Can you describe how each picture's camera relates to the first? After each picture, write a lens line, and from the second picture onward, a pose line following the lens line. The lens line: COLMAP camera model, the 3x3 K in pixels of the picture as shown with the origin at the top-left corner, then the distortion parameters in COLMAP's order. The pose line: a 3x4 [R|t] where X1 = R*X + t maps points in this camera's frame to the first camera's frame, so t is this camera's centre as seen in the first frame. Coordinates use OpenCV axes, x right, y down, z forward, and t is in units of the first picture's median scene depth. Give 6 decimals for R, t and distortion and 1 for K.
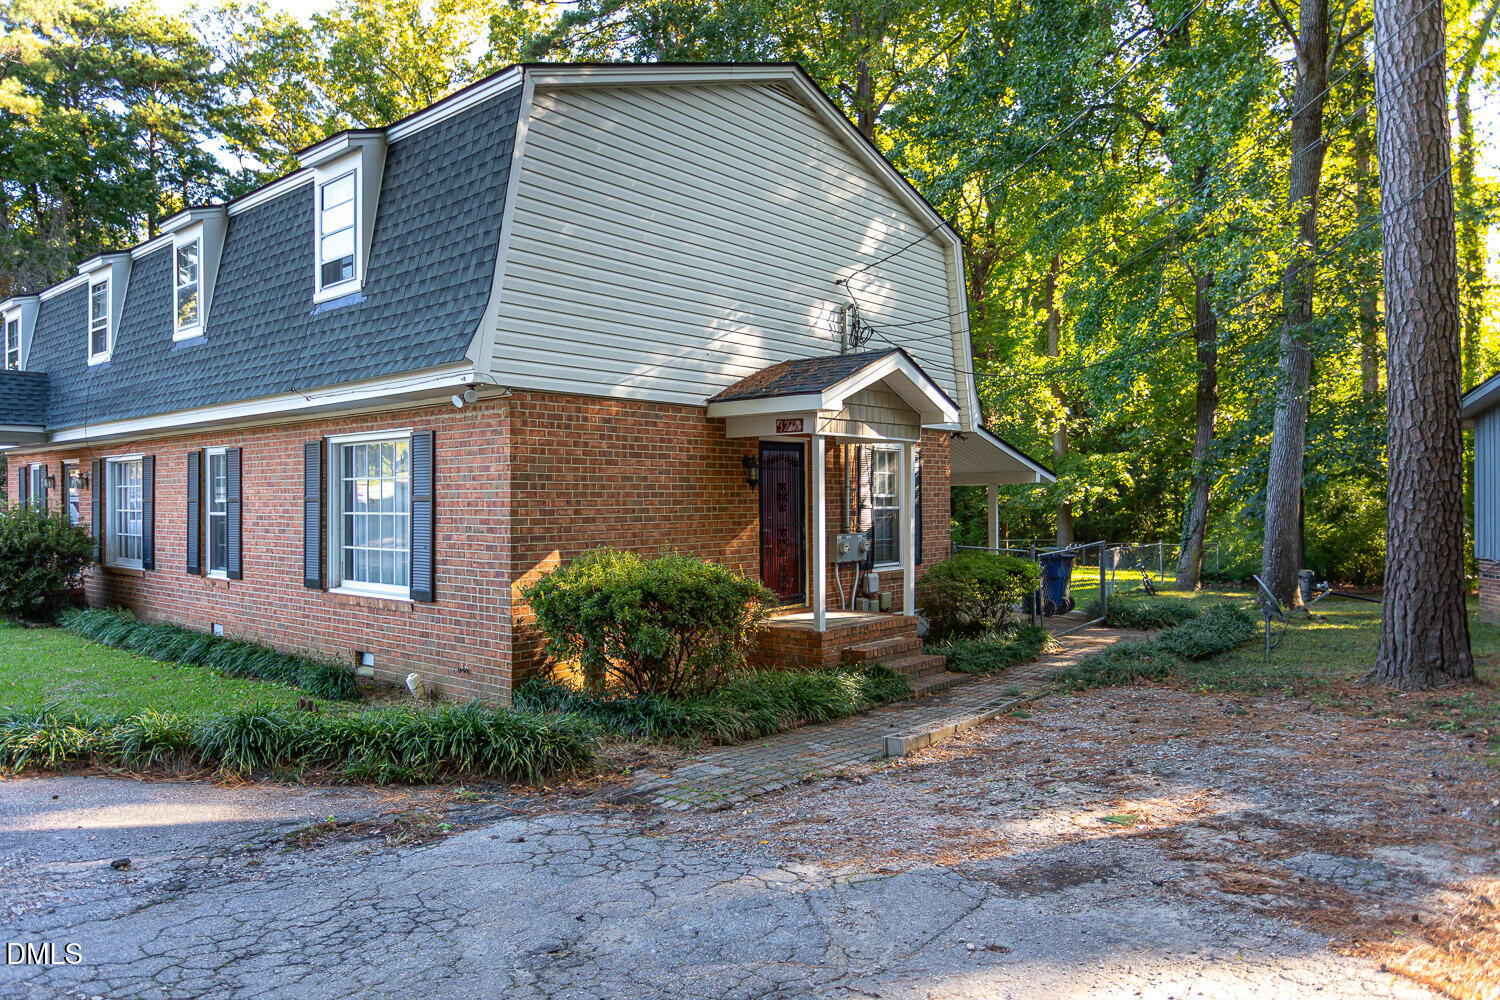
lens RADIAL K [[992.4, 0, 738.3], [0, 992.4, 498.7], [0, 0, 1]] dist [0.000681, 0.001236]
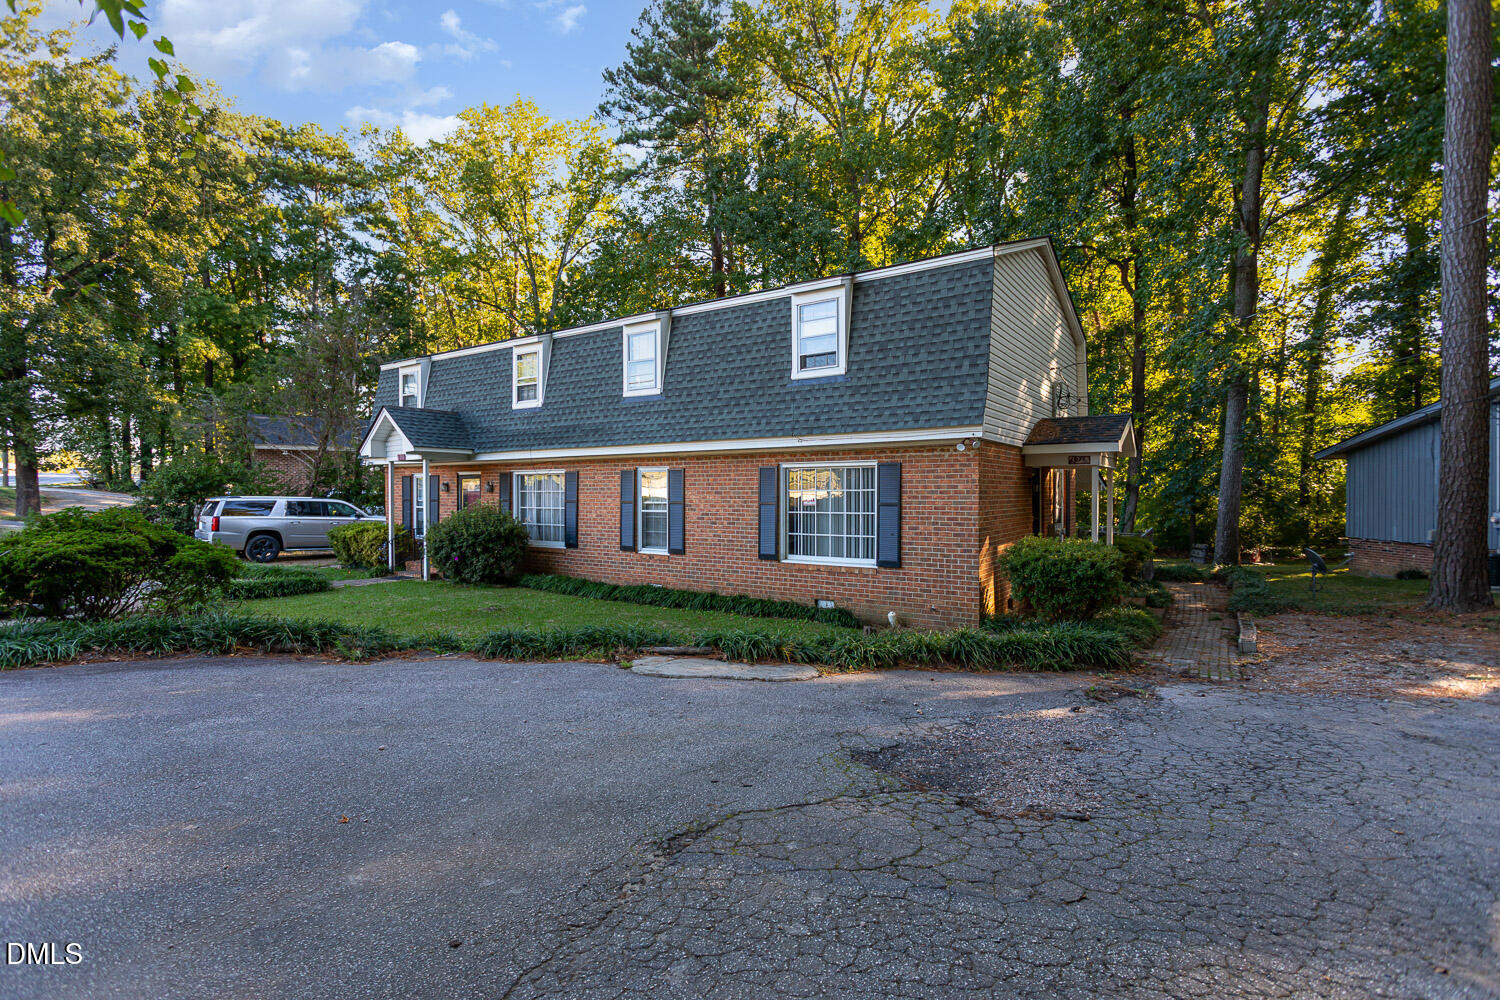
lens RADIAL K [[709.9, 0, 739.8], [0, 709.9, 496.8], [0, 0, 1]] dist [0.002174, 0.001848]
pose [[0.994038, 0.002990, 0.108990, -0.558729], [-0.003598, 0.999979, 0.005381, -0.014415], [-0.108971, -0.005741, 0.994028, -0.102574]]
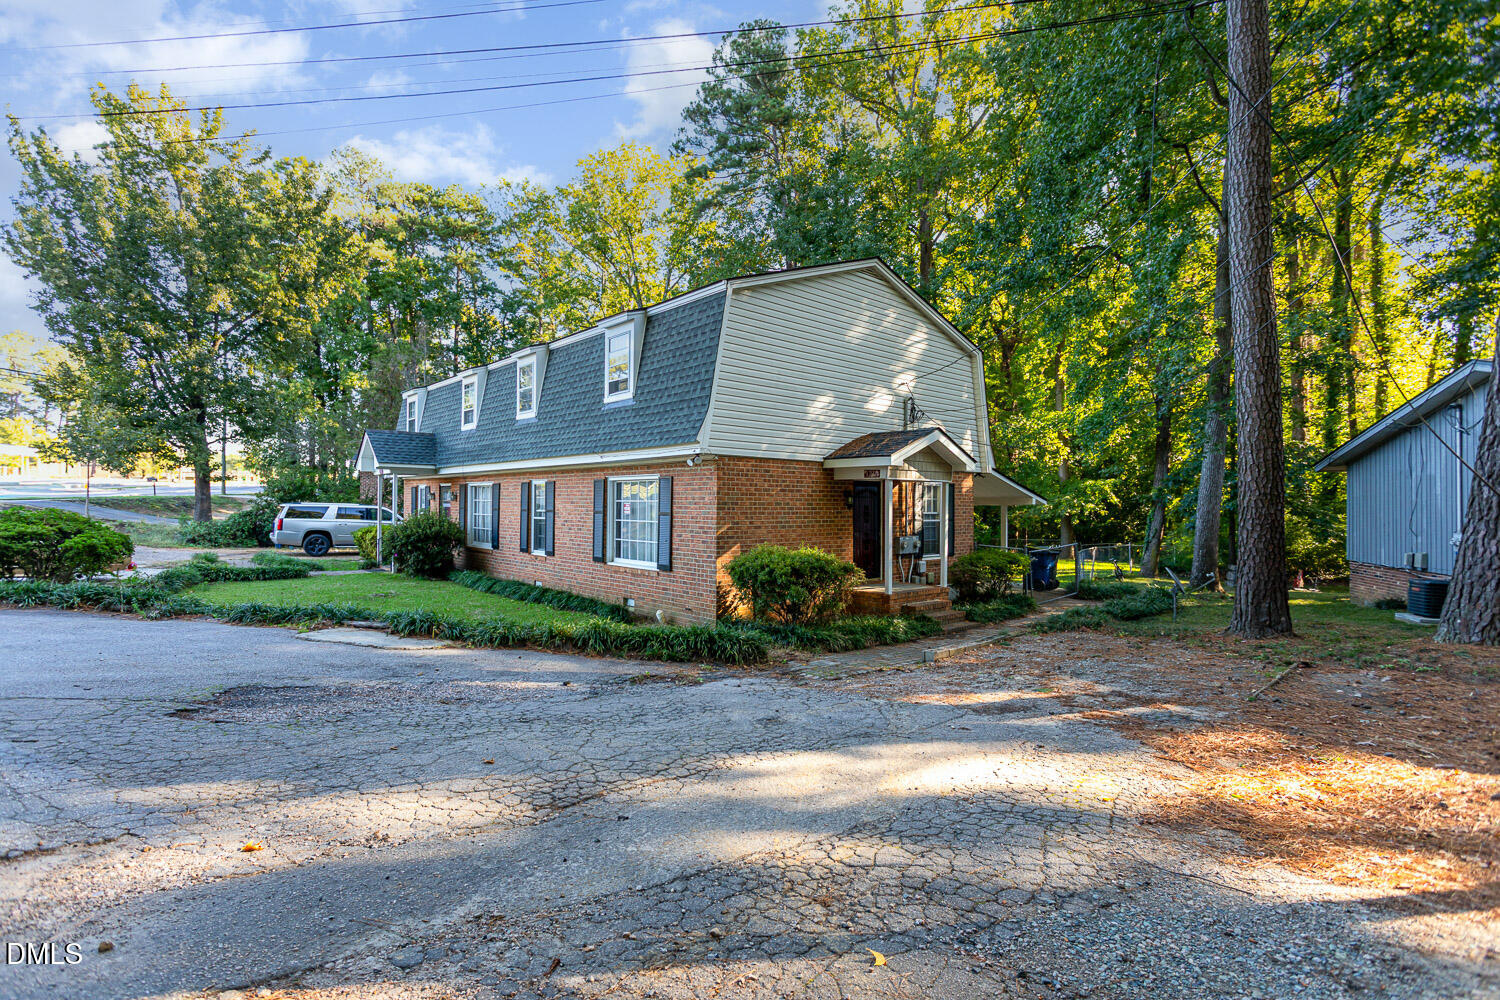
lens RADIAL K [[709.9, 0, 739.8], [0, 709.9, 496.8], [0, 0, 1]] dist [0.002174, 0.001848]
pose [[0.991688, 0.011464, -0.128156, -0.014951], [-0.012773, 0.999874, -0.009394, -0.016639], [0.128032, 0.010953, 0.991710, -0.215237]]
